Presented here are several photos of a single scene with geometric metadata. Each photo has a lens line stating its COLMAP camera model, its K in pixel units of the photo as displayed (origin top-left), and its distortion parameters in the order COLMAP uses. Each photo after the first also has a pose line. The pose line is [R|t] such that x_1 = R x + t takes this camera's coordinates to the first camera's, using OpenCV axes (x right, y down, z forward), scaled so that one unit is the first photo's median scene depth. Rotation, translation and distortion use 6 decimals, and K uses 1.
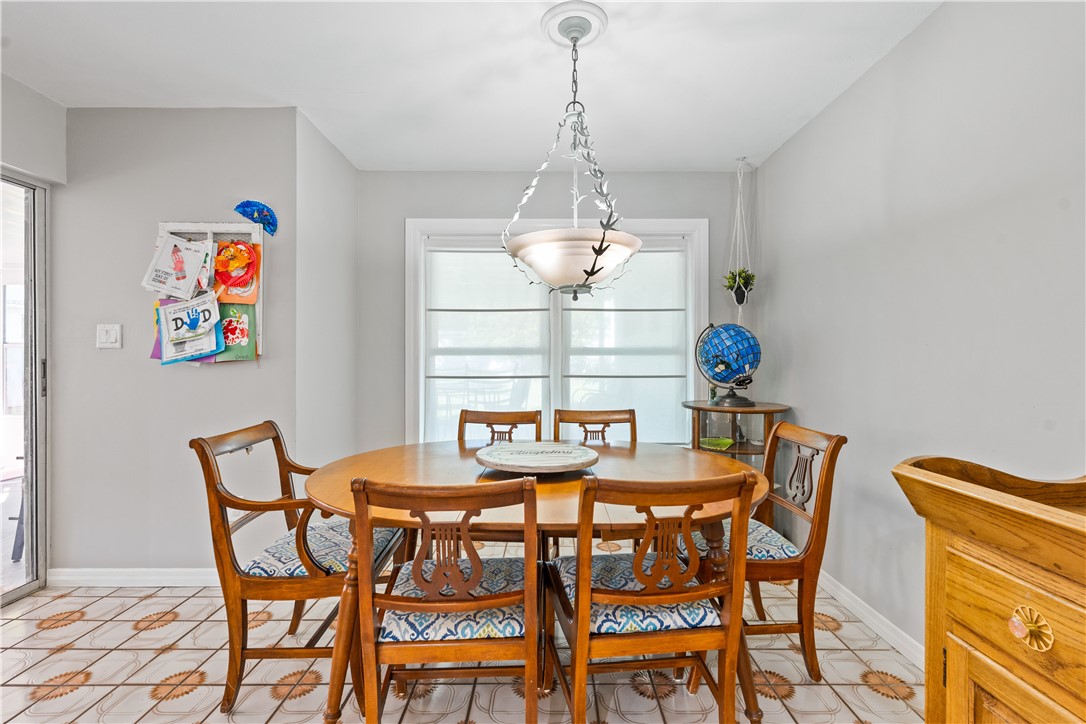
lens RADIAL K [[488.9, 0, 543.1], [0, 488.9, 355.1], [0, 0, 1]] dist [-0.002843, 0.000516]
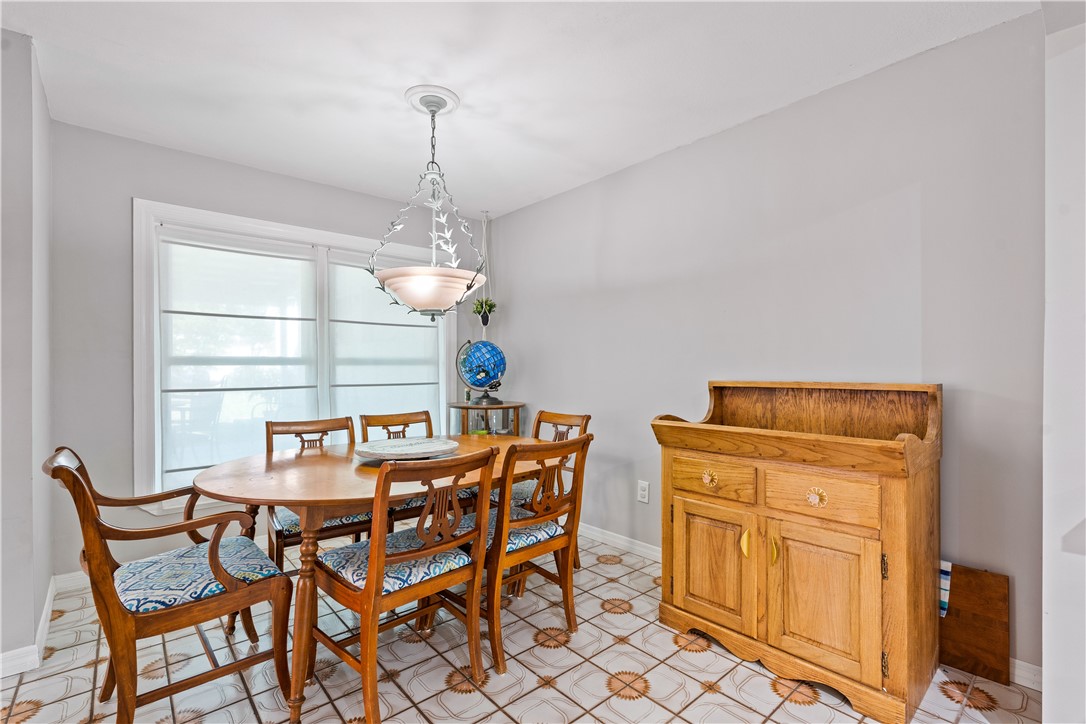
lens RADIAL K [[496.9, 0, 543.7], [0, 496.9, 367.2], [0, 0, 1]] dist [0.030553, 0.000551]
pose [[0.763354, -0.002131, 0.645977, -0.391482], [-0.000602, 0.999992, 0.004011, -0.000383], [-0.645980, -0.003451, 0.763346, -0.114475]]
